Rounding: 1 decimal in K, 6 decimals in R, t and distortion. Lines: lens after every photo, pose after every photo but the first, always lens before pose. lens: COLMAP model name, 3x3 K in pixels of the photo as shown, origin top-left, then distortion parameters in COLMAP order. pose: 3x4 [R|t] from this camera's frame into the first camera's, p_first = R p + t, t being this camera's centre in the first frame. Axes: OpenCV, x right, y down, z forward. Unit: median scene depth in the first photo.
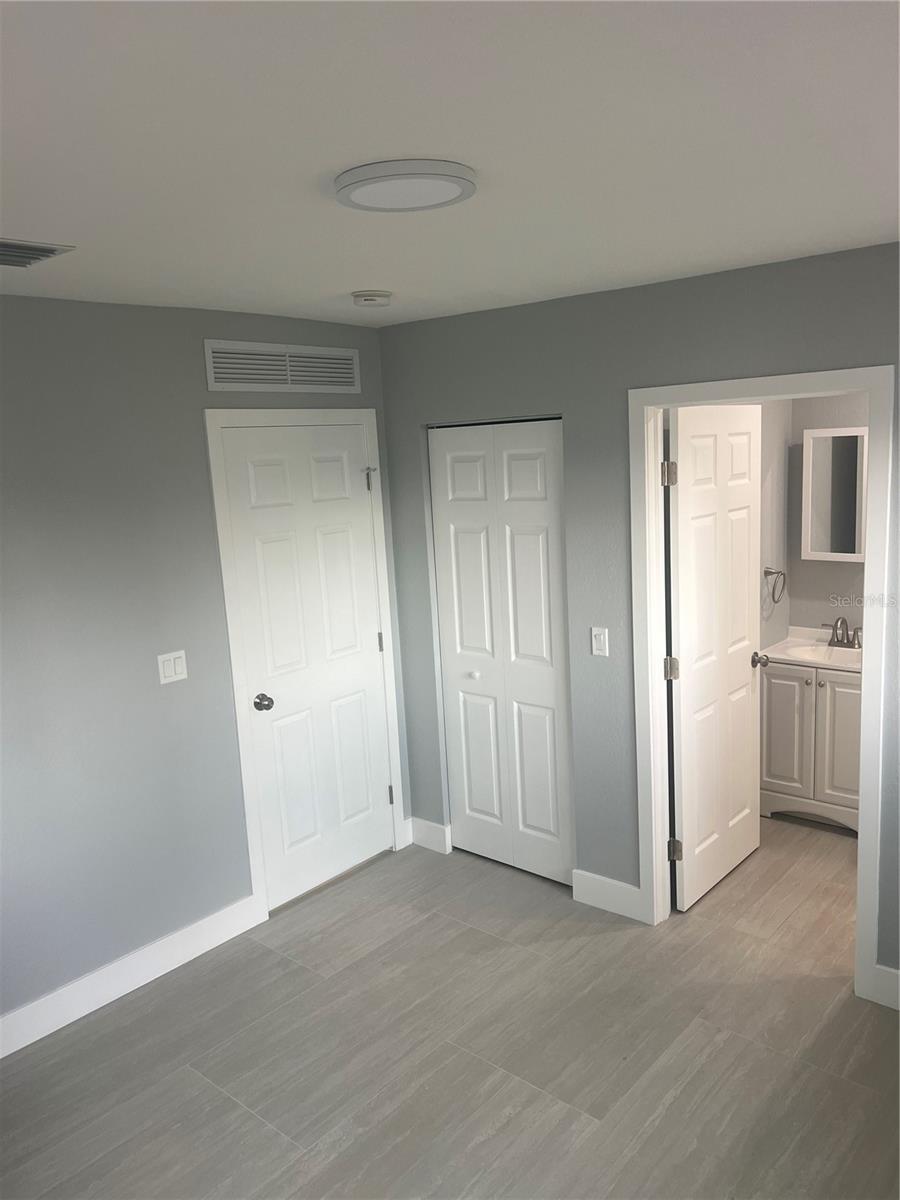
lens RADIAL K [[888.6, 0, 450.0], [0, 888.6, 600.0], [0, 0, 1]] dist [-0.001040, -0.101605]
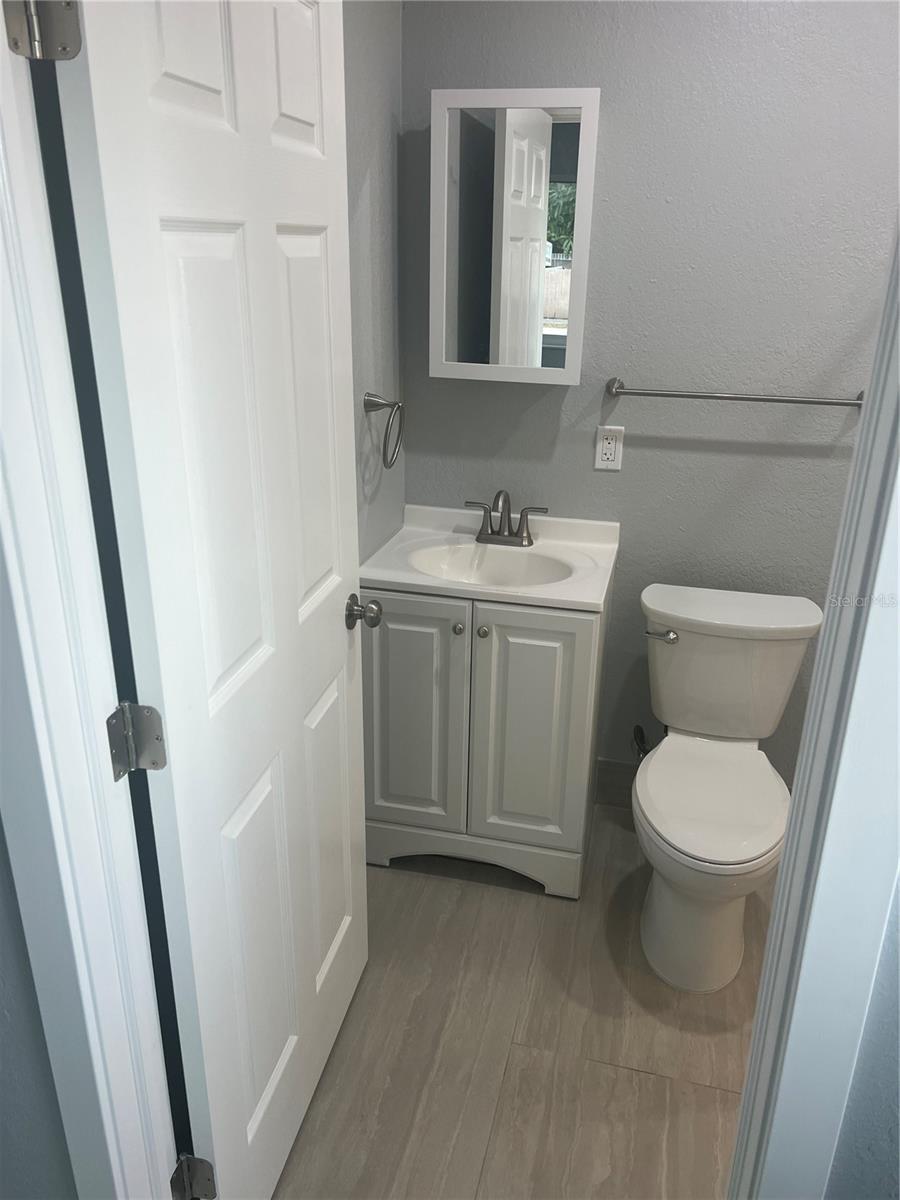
lens RADIAL K [[905.7, 0, 449.2], [0, 905.7, 607.1], [0, 0, 1]] dist [0.109900, -0.197100]
pose [[0.887445, -0.104567, 0.448896, 0.165439], [0.011175, 0.978521, 0.205846, -0.025574], [-0.460779, -0.177660, 0.869551, 0.543050]]
